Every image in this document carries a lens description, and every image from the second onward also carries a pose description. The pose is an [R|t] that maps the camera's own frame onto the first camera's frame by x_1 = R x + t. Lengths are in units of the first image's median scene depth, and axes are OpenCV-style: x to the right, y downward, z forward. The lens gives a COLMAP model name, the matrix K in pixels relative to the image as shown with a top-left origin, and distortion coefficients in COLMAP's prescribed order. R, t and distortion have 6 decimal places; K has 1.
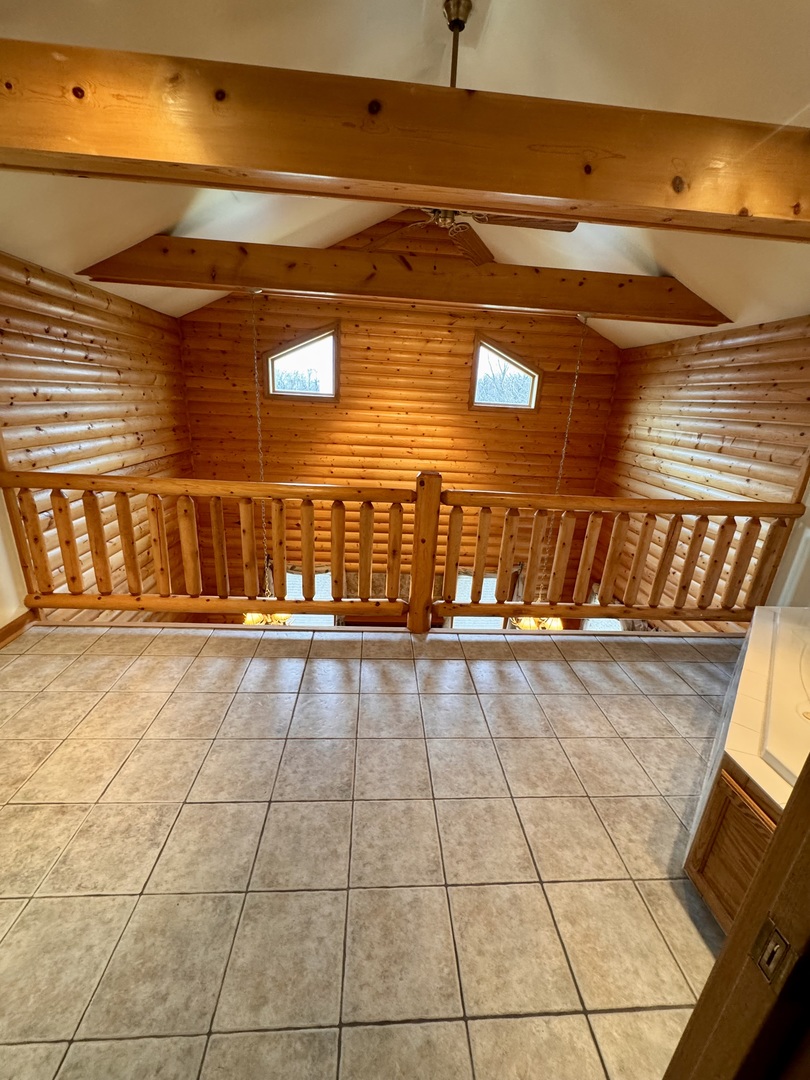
lens RADIAL K [[435.3, 0, 405.5], [0, 435.3, 535.6], [0, 0, 1]] dist [0.000979, -0.000423]
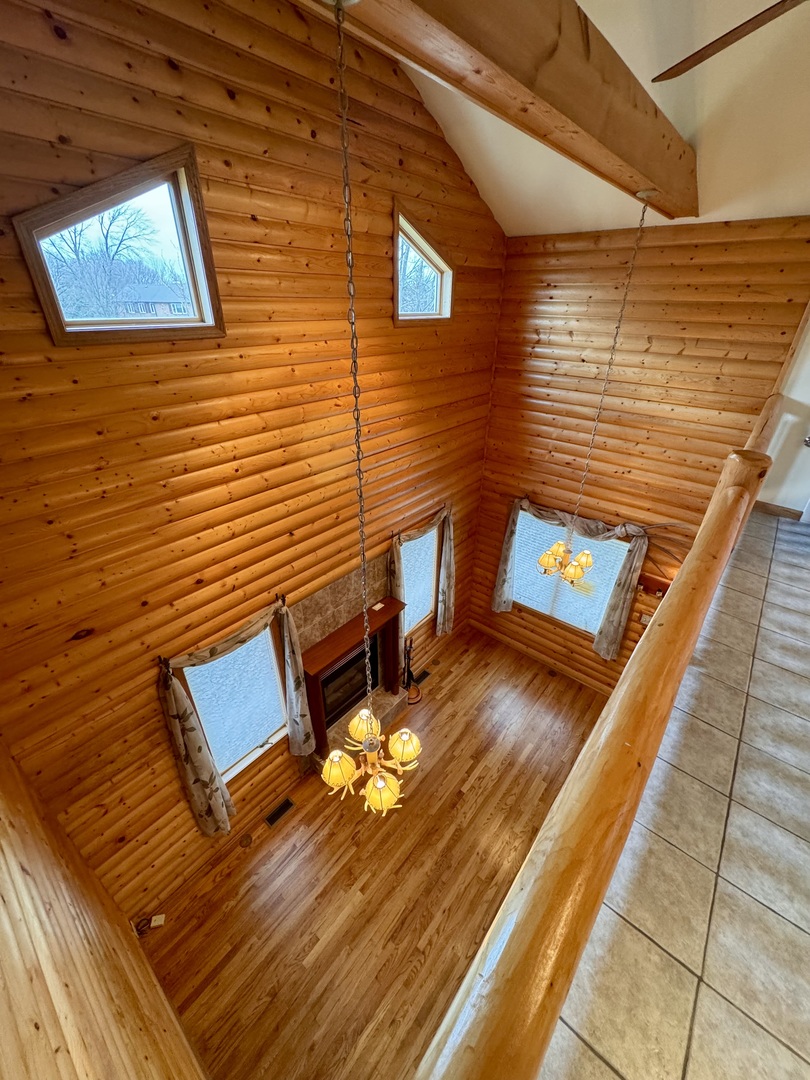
lens RADIAL K [[435.3, 0, 406.2], [0, 435.3, 537.4], [0, 0, 1]] dist [0.000979, -0.000423]
pose [[0.684319, -0.391081, 0.615437, -0.419182], [0.242622, 0.918038, 0.313592, -0.199656], [-0.687635, -0.065279, 0.723116, 0.474393]]
